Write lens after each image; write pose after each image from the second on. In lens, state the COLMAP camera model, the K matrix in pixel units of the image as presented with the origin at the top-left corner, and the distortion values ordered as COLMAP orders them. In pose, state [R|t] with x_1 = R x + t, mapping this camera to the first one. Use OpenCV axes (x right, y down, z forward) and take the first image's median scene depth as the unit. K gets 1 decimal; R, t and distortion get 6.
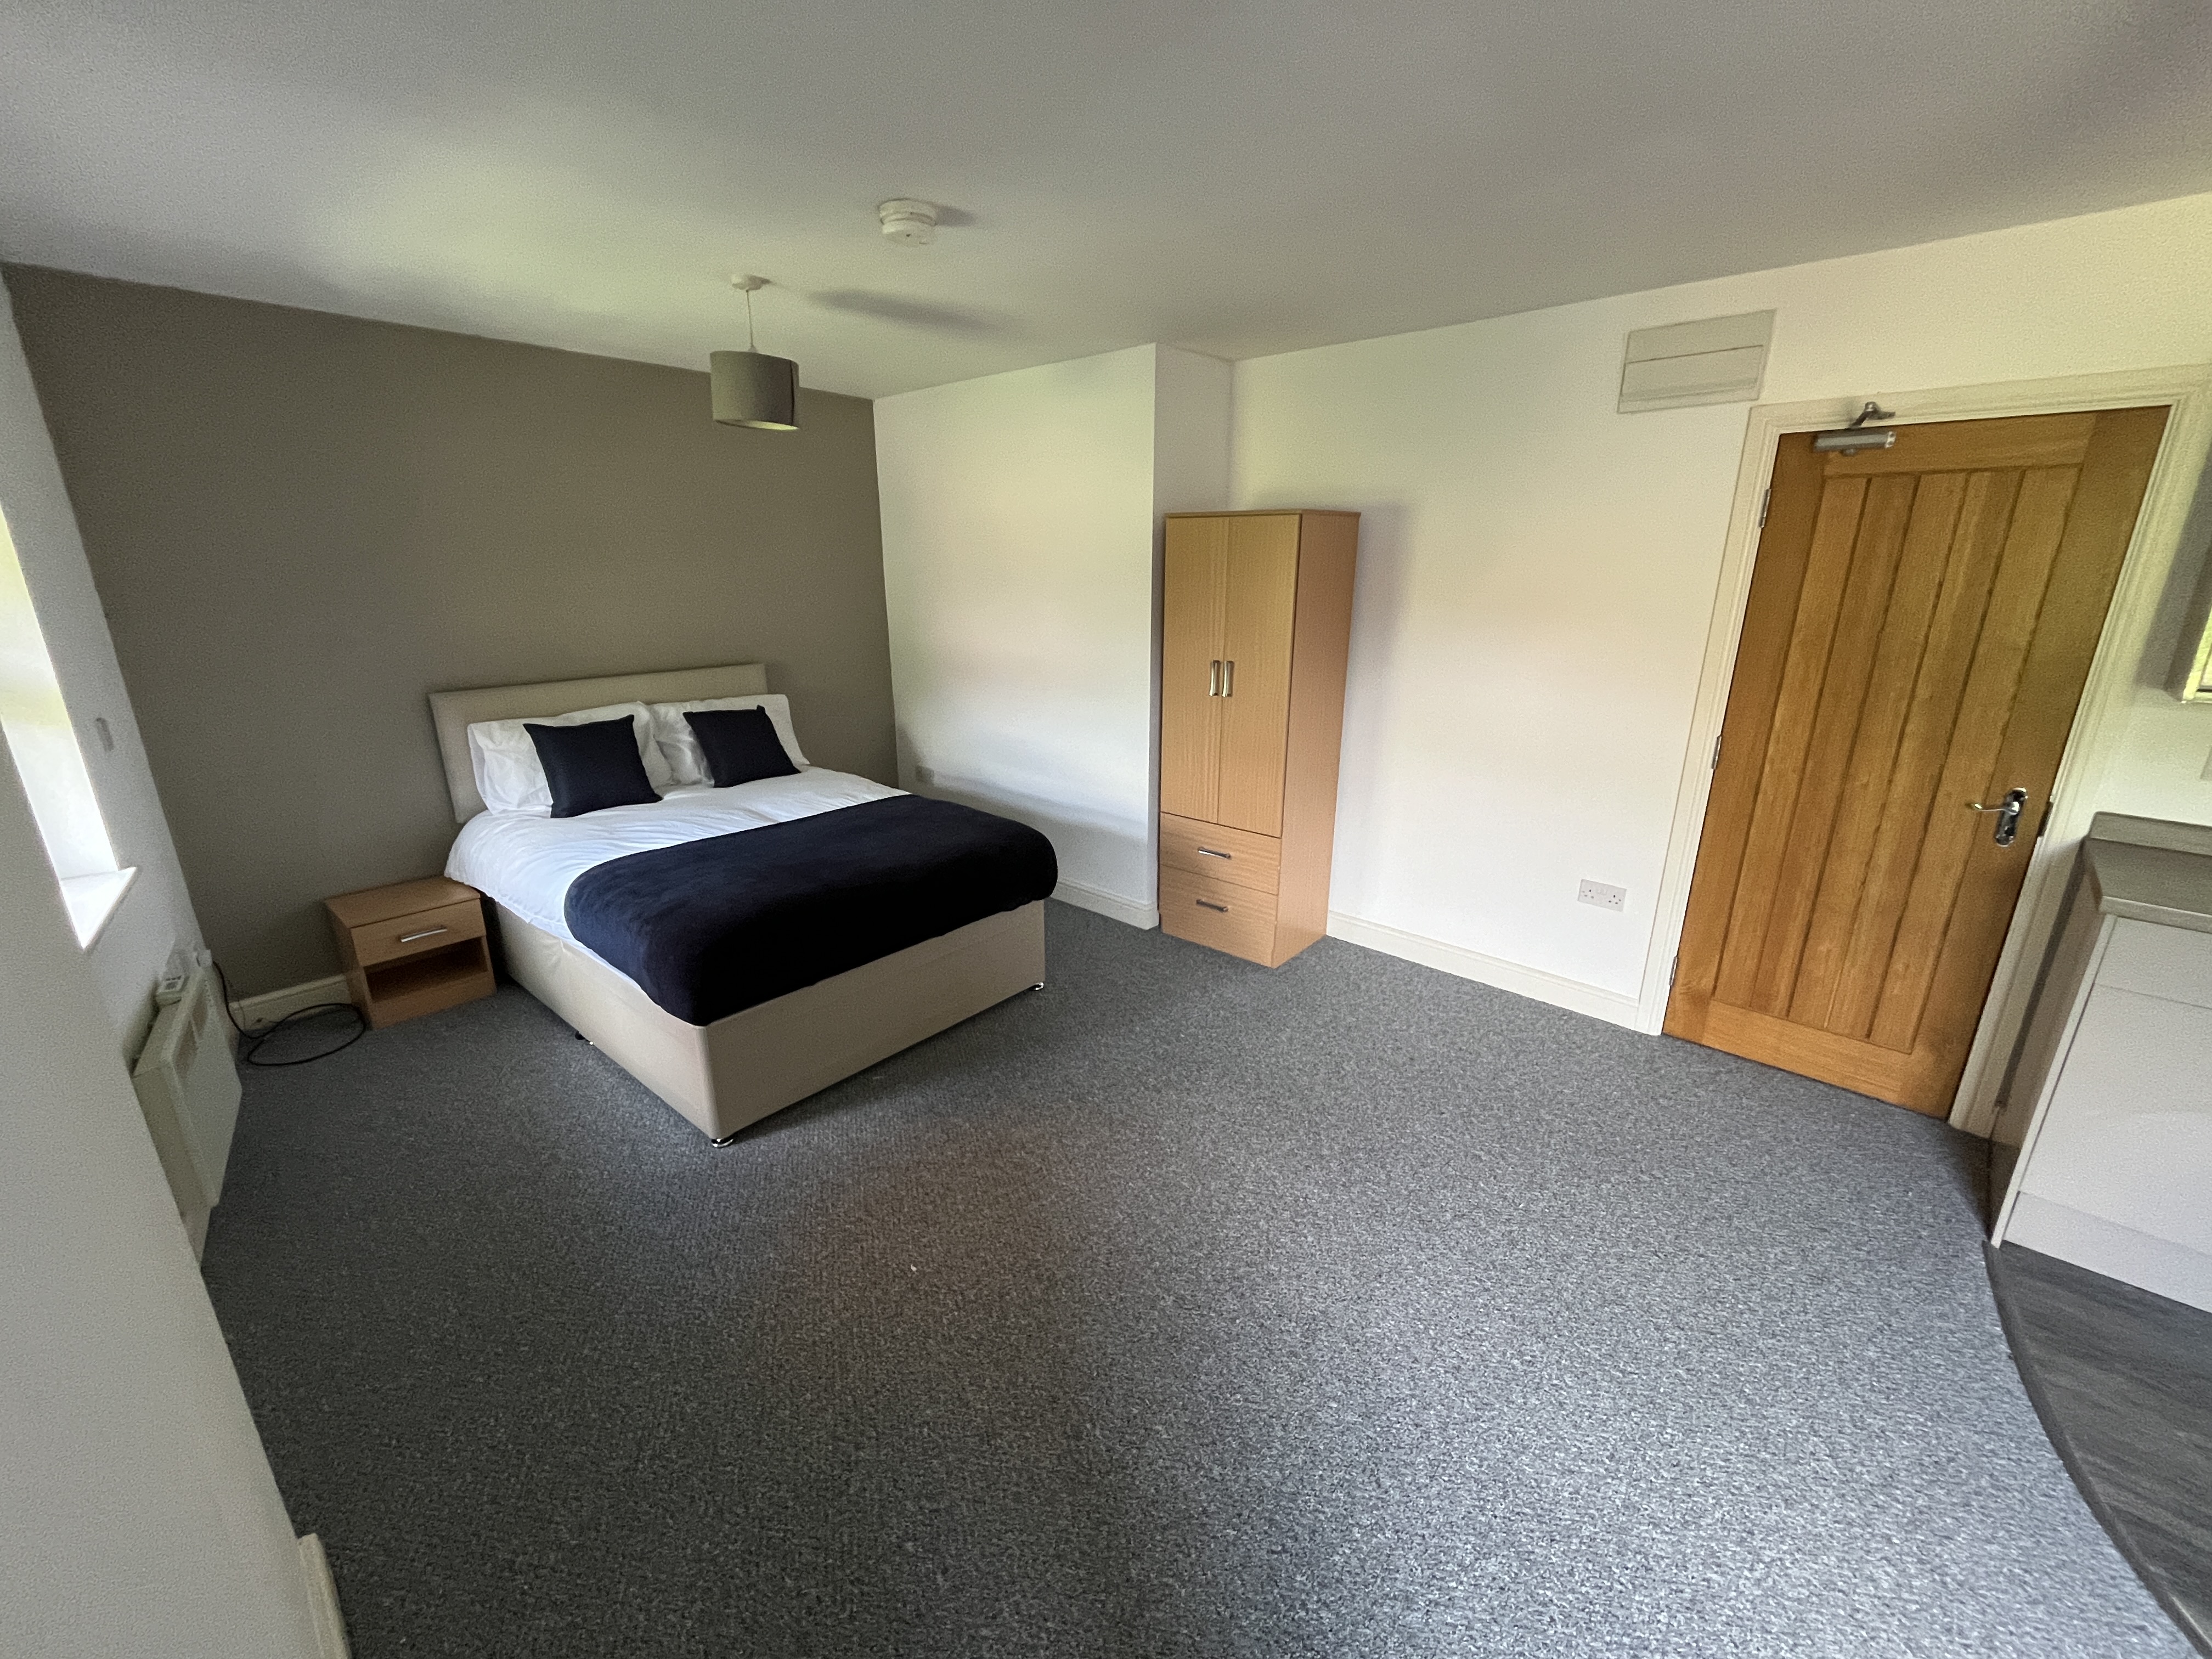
lens RADIAL K [[894.3, 0, 1102.9], [0, 894.3, 822.4], [0, 0, 1]] dist [-0.005183, -0.000234]
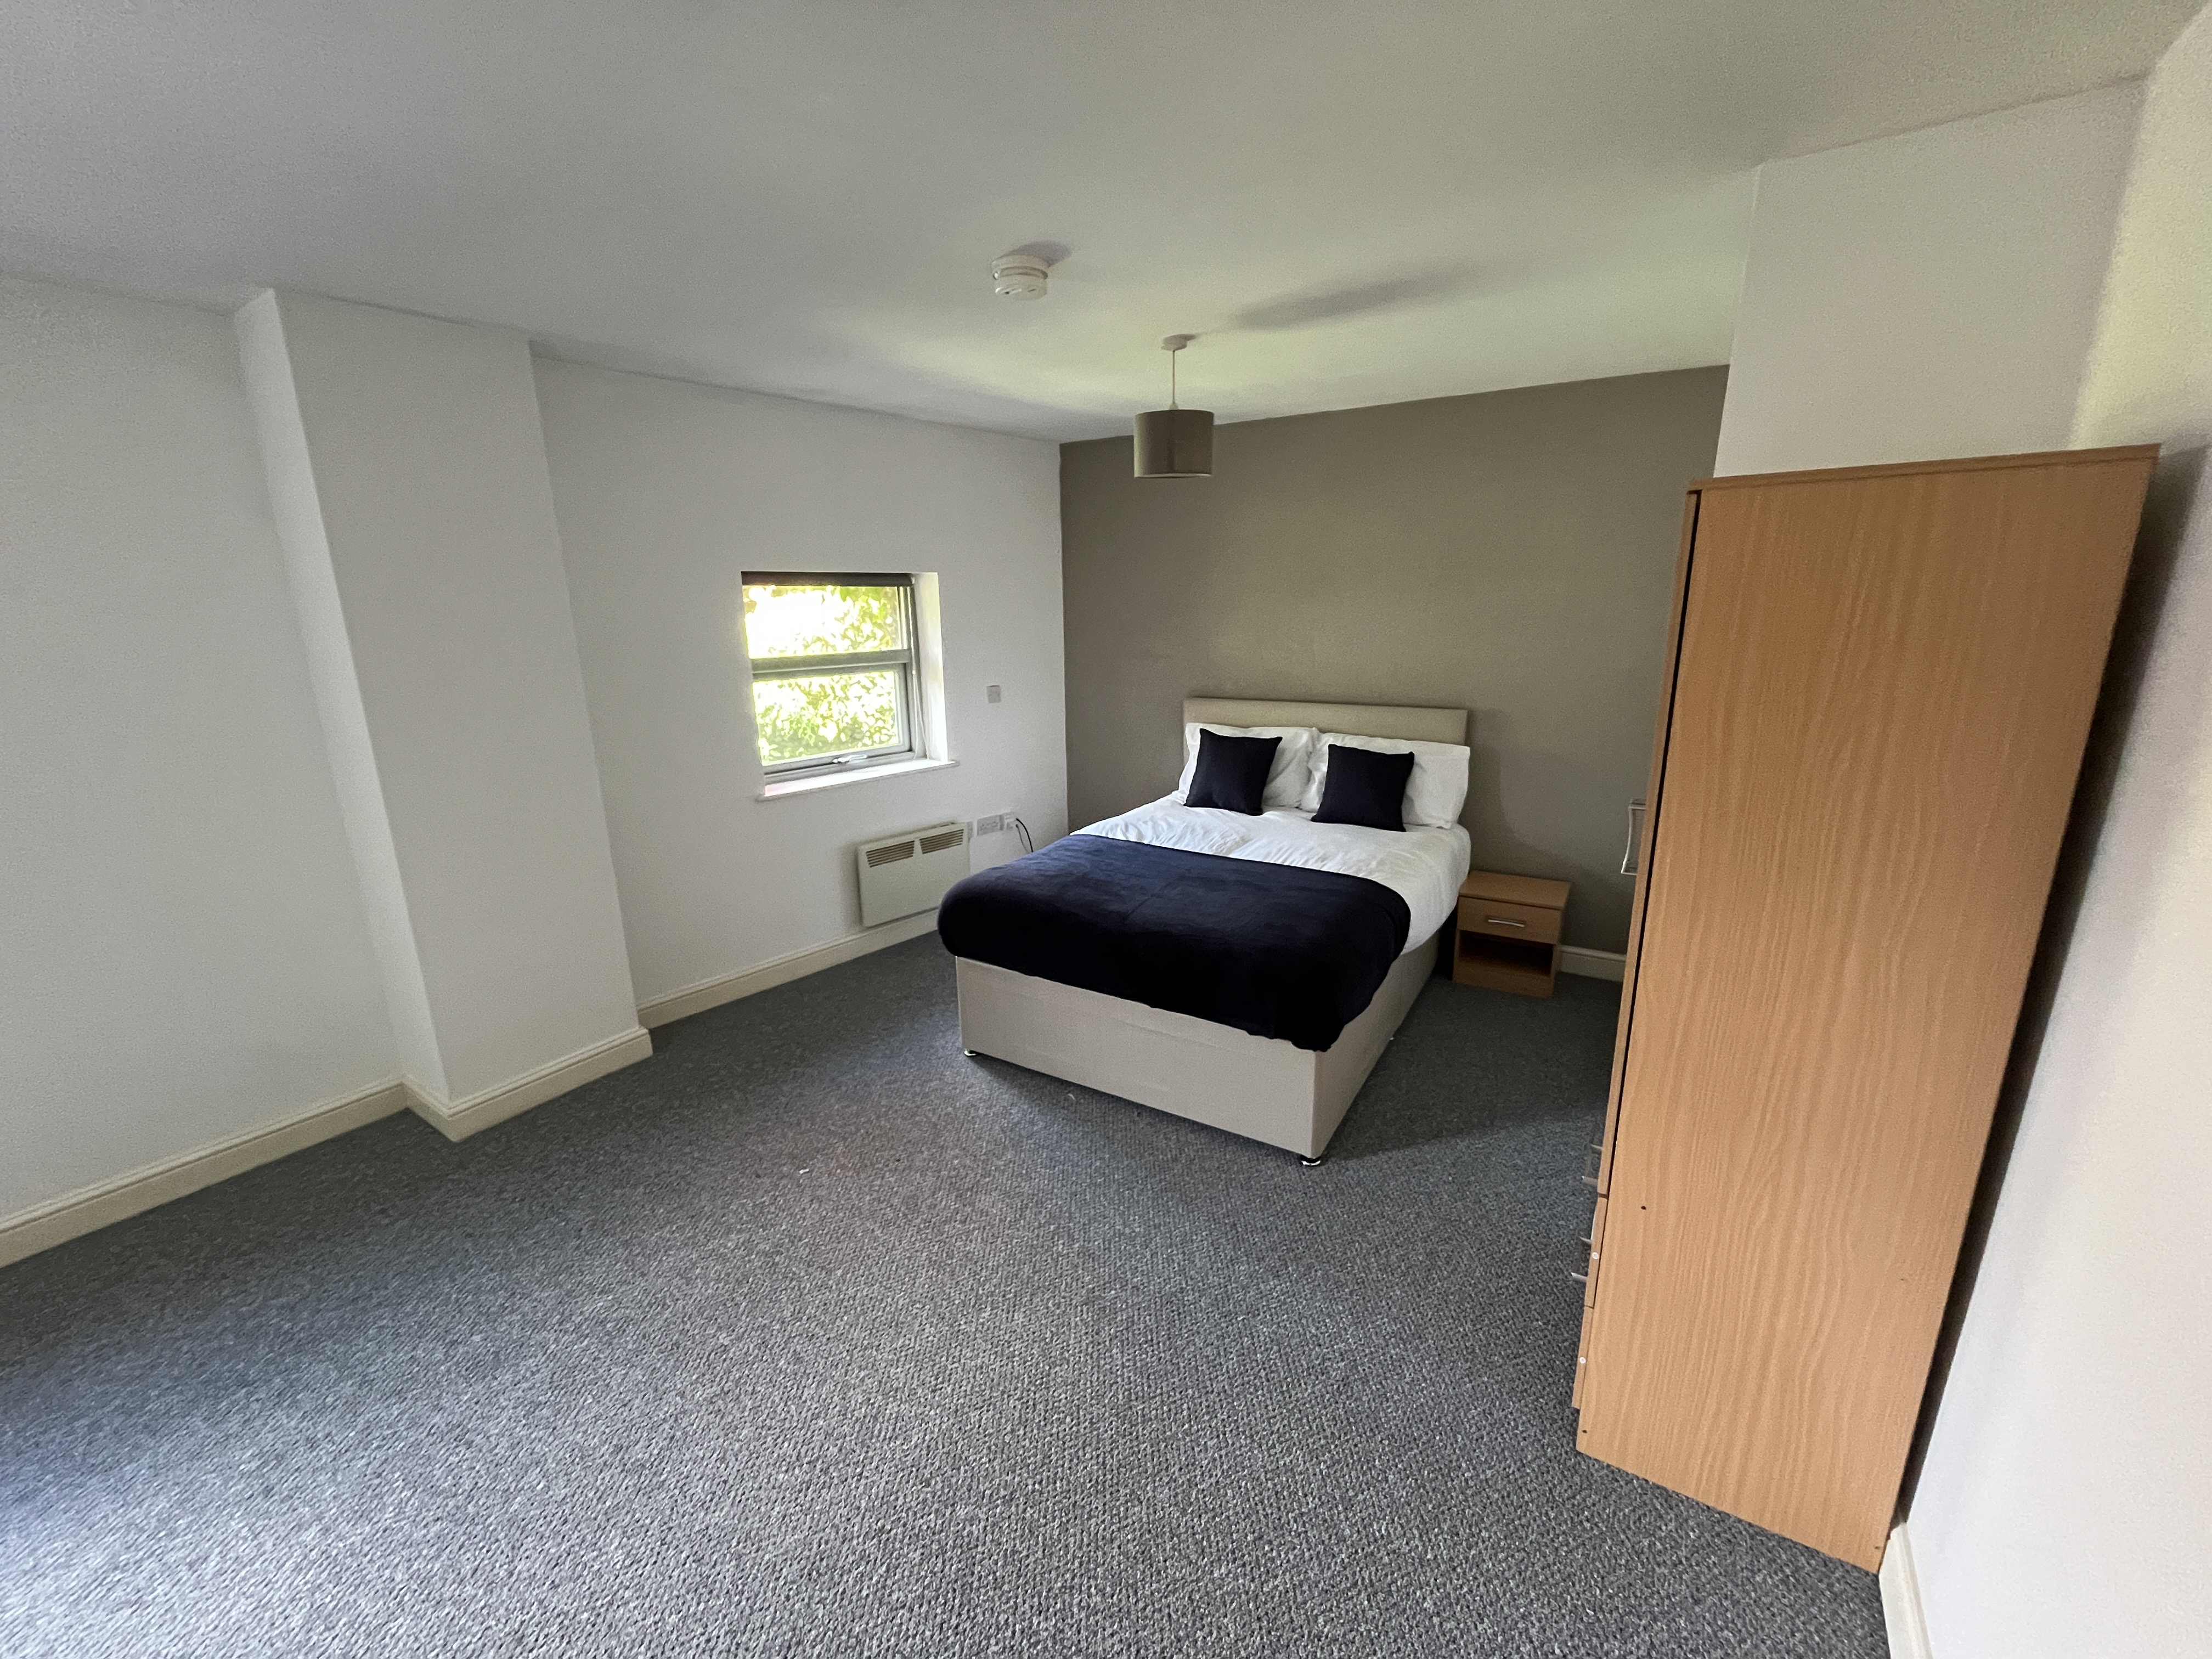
lens RADIAL K [[894.3, 0, 1105.6], [0, 894.3, 823.3], [0, 0, 1]] dist [-0.005183, -0.000234]
pose [[0.152588, 0.241253, -0.958391, 0.726234], [-0.262803, 0.944738, 0.195974, -0.246636], [0.952708, 0.221964, 0.207558, 0.806184]]
